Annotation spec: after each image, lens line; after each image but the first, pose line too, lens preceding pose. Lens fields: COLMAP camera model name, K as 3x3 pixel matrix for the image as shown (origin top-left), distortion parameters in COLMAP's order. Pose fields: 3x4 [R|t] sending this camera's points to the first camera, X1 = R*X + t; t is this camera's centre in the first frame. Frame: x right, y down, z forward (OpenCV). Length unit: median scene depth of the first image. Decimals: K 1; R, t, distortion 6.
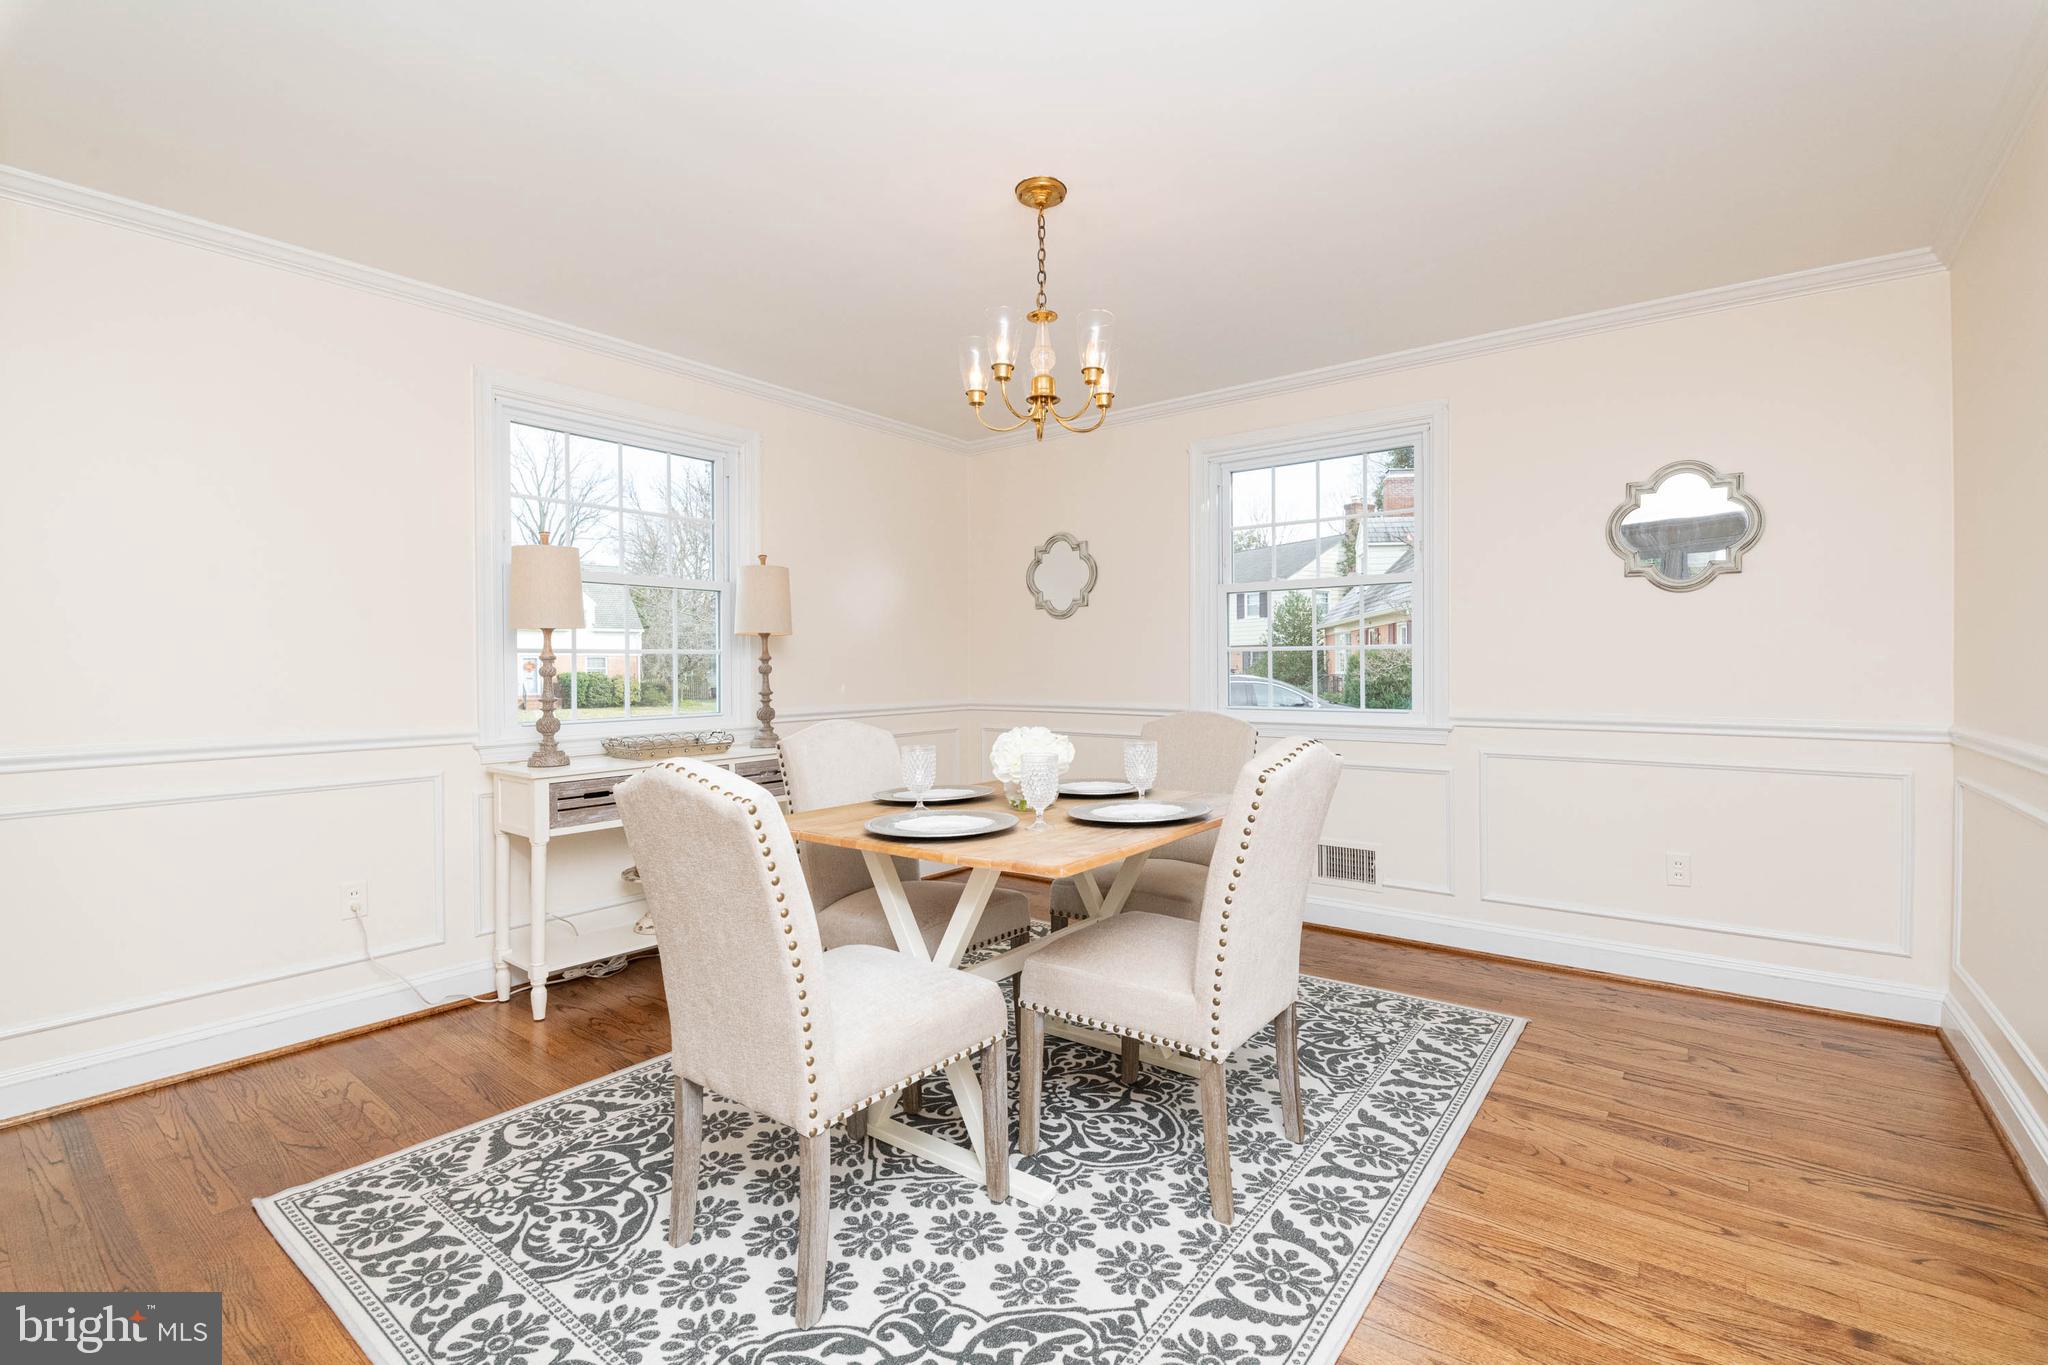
lens RADIAL K [[898.6, 0, 1022.3], [0, 898.6, 641.8], [0, 0, 1]] dist [0.002248, -0.022635]
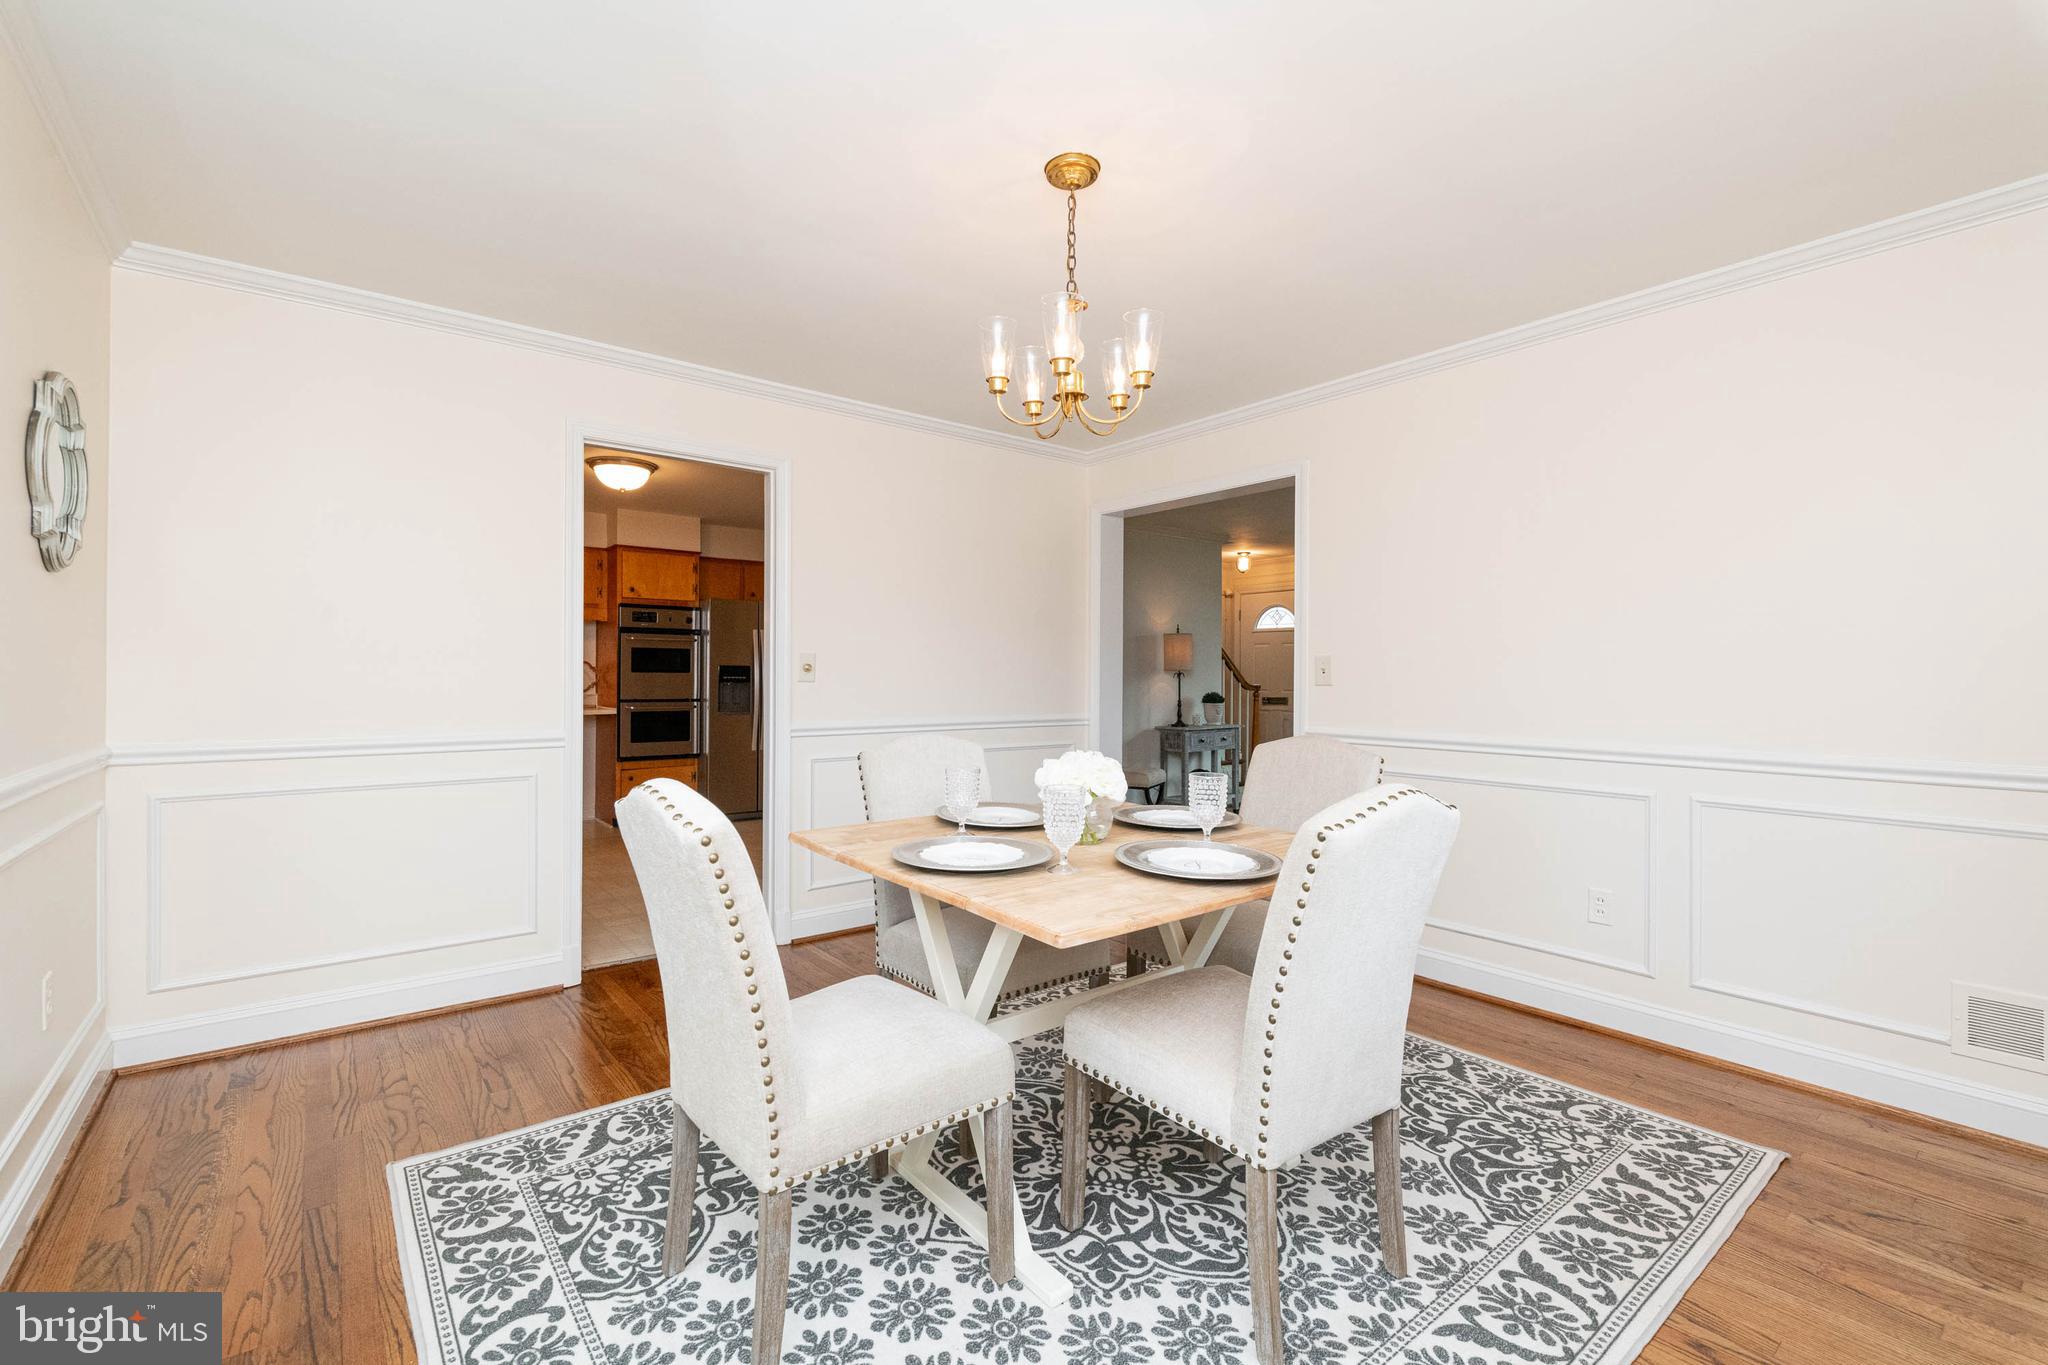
lens RADIAL K [[897.9, 0, 1035.2], [0, 897.9, 667.6], [0, 0, 1]] dist [0.000361, -0.016459]
pose [[0.971824, 0.011031, -0.235449, 0.141272], [-0.003154, 0.999423, 0.033808, 0.001336], [0.235687, -0.032113, 0.971298, 0.176965]]
